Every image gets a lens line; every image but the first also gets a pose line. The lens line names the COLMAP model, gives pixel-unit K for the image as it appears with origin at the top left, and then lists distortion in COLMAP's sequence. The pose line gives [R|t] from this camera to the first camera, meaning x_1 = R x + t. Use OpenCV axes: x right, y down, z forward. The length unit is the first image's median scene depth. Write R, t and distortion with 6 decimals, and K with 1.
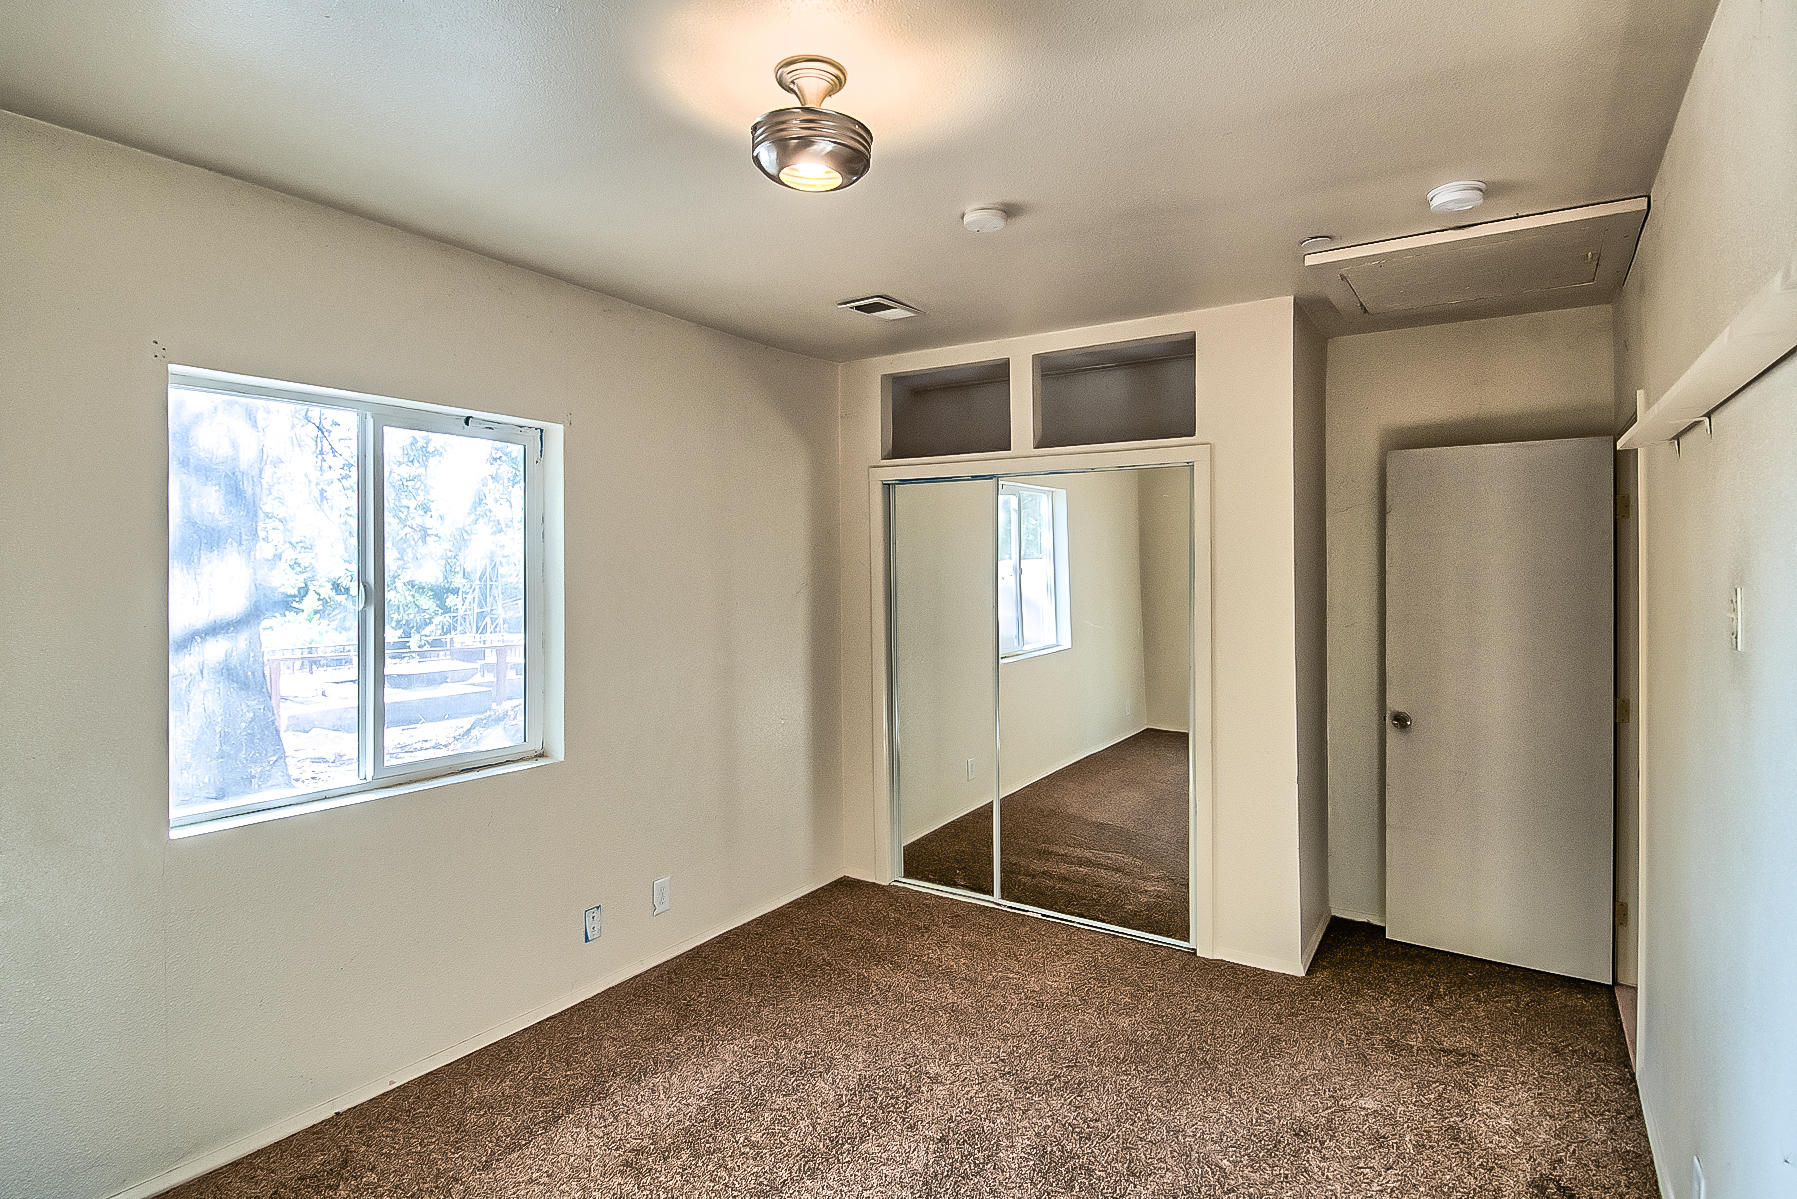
lens RADIAL K [[946.8, 0, 892.2], [0, 946.8, 566.4], [0, 0, 1]] dist [0.044968, -0.043410]
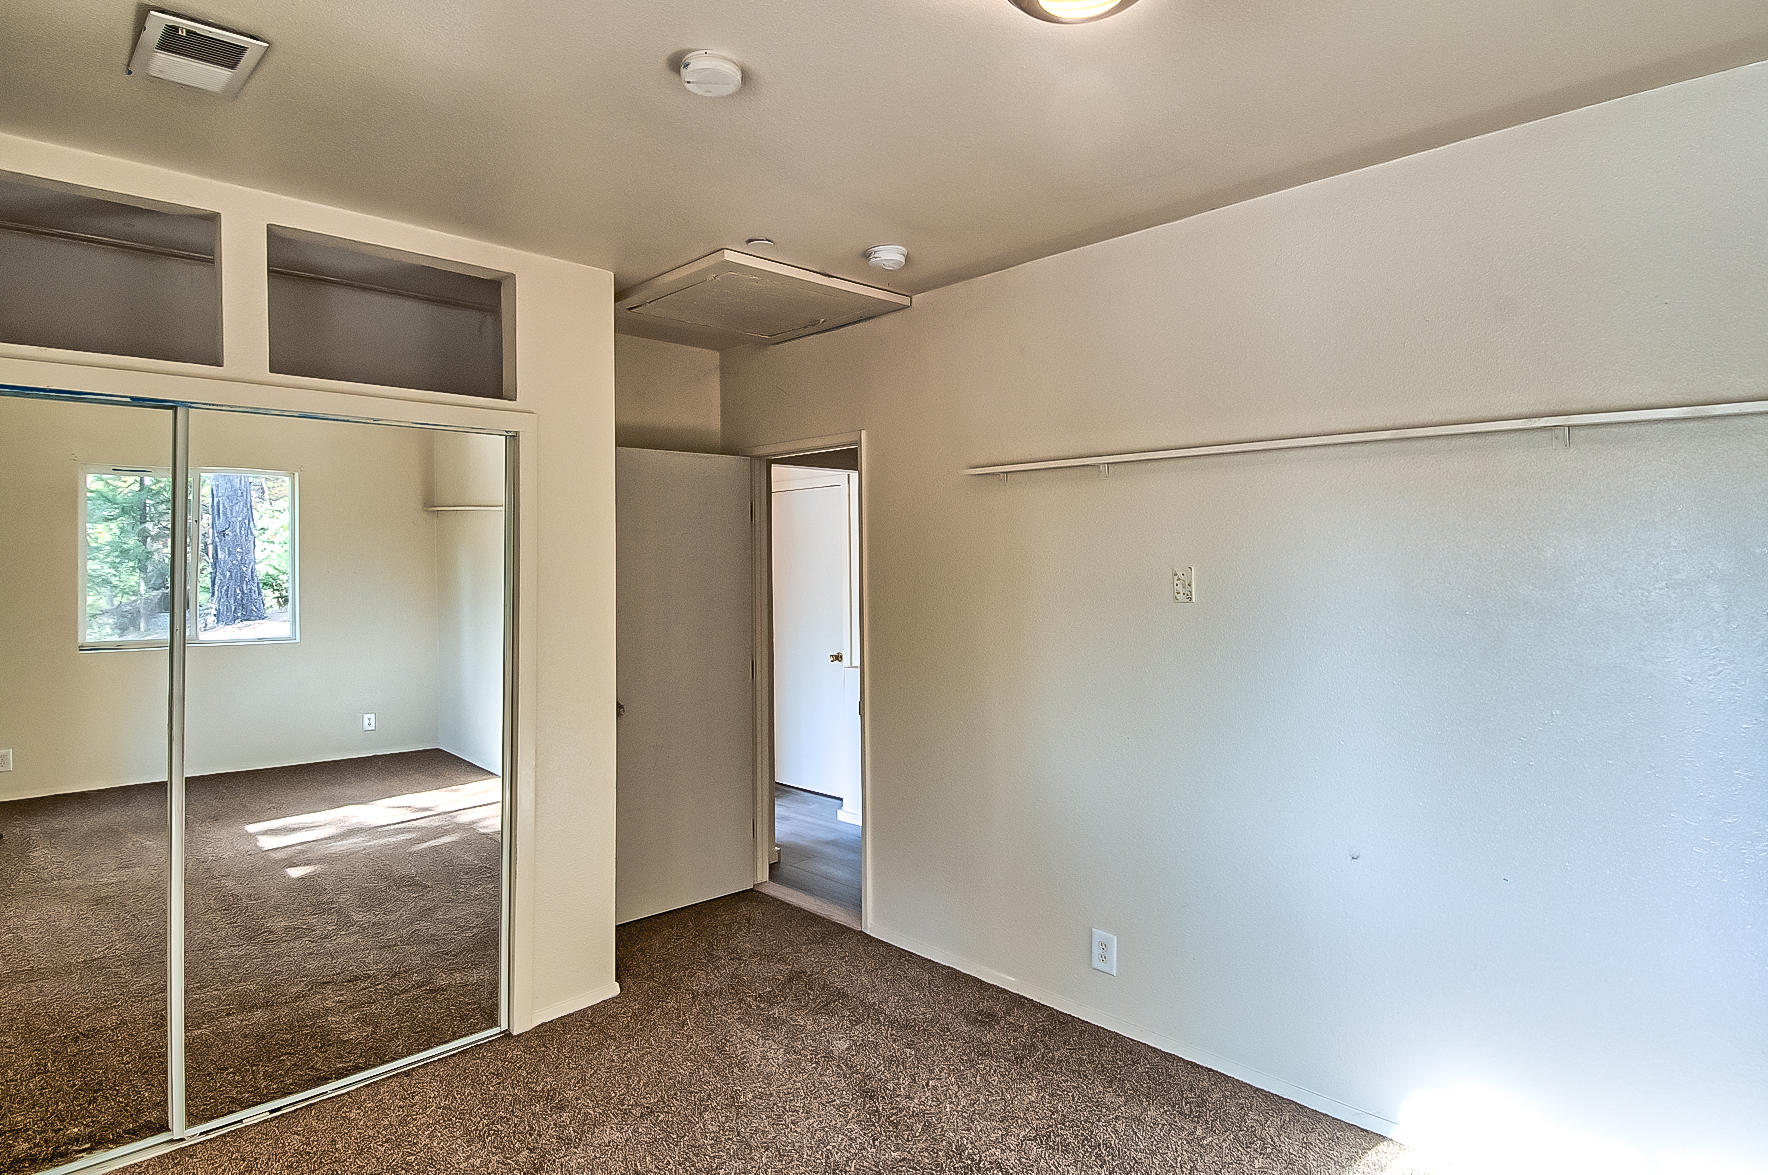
lens RADIAL K [[938.0, 0, 844.1], [0, 938.0, 532.5], [0, 0, 1]] dist [0.042114, -0.043931]
pose [[0.234246, 0.026272, 0.971822, -0.371723], [0.007448, 0.999557, -0.028817, 0.003668], [-0.972149, 0.013988, 0.233946, 0.480278]]
